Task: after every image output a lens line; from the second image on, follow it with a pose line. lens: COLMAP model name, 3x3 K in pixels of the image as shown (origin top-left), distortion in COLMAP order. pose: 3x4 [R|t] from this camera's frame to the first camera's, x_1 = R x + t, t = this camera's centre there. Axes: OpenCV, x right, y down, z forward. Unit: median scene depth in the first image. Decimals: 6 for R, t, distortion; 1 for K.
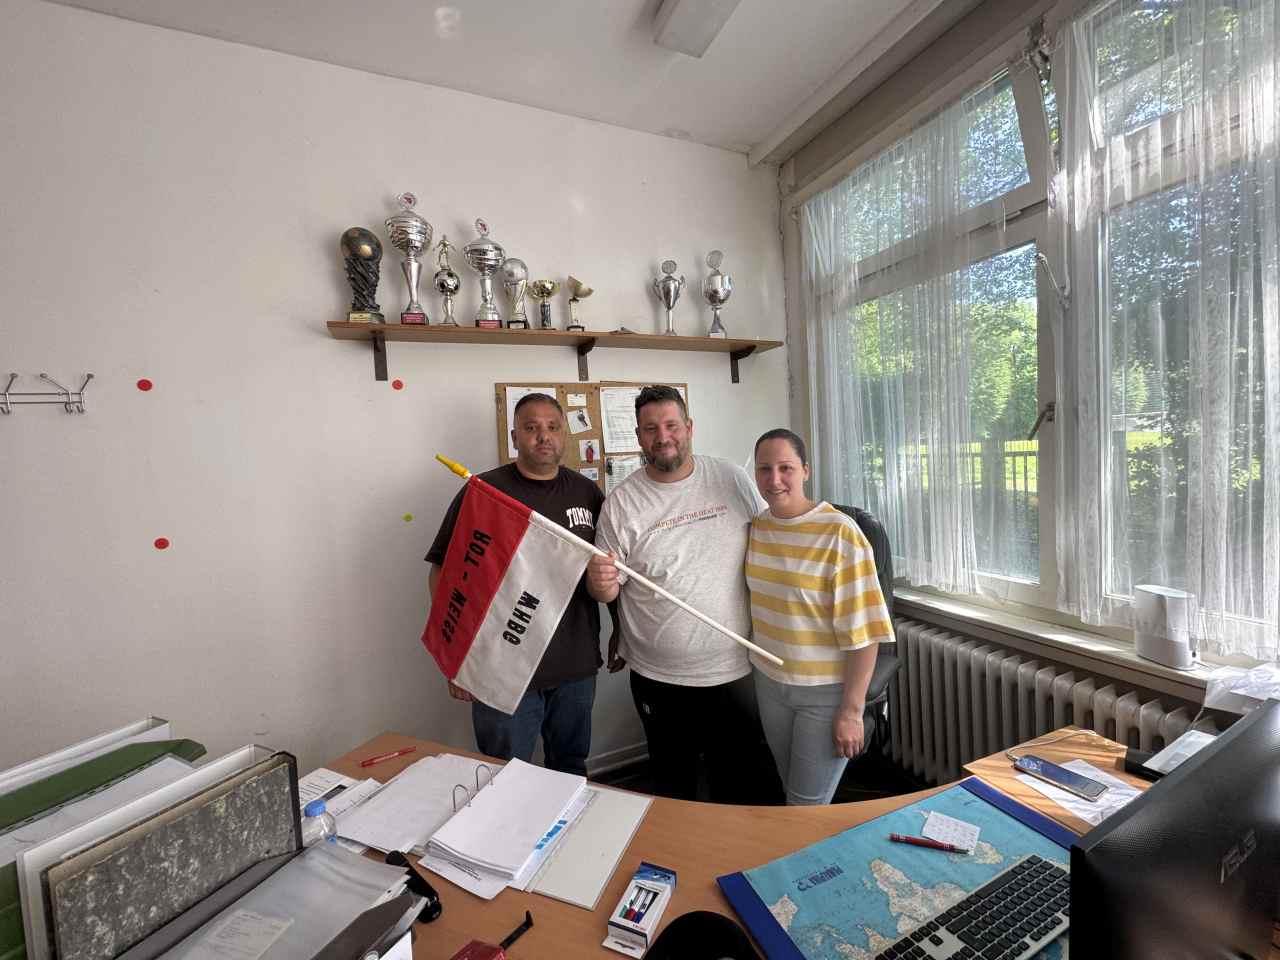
lens RADIAL K [[510.9, 0, 640.0], [0, 510.9, 480.0], [0, 0, 1]] dist [-0.002841, 0.000281]
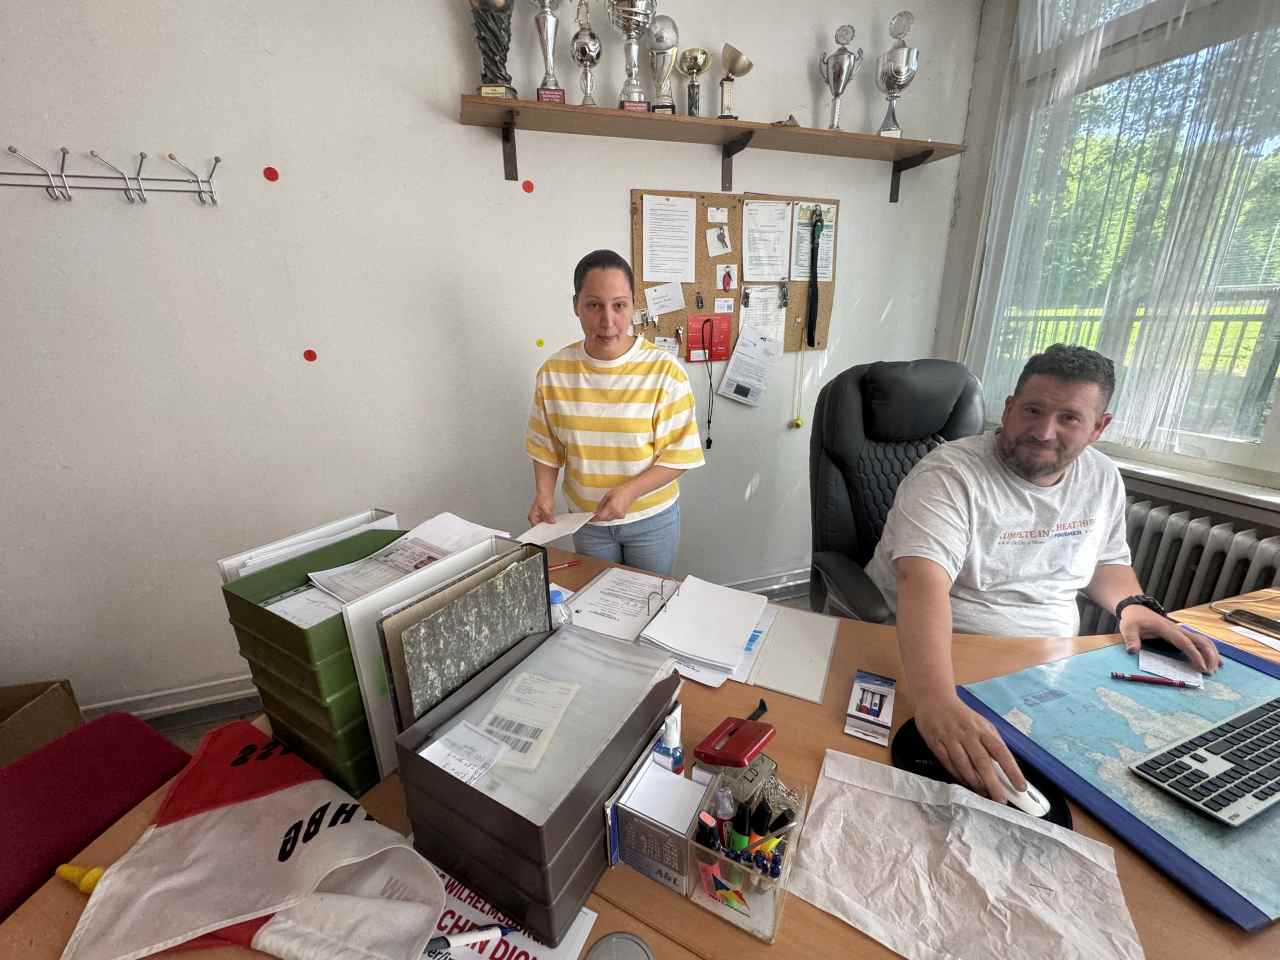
lens RADIAL K [[510.9, 0, 640.0], [0, 510.9, 480.0], [0, 0, 1]] dist [-0.002841, 0.000281]
pose [[0.995845, 0.058500, -0.069794, -0.193593], [-0.038164, 0.963929, 0.263410, 0.063593], [0.082686, -0.259652, 0.962156, 0.036415]]
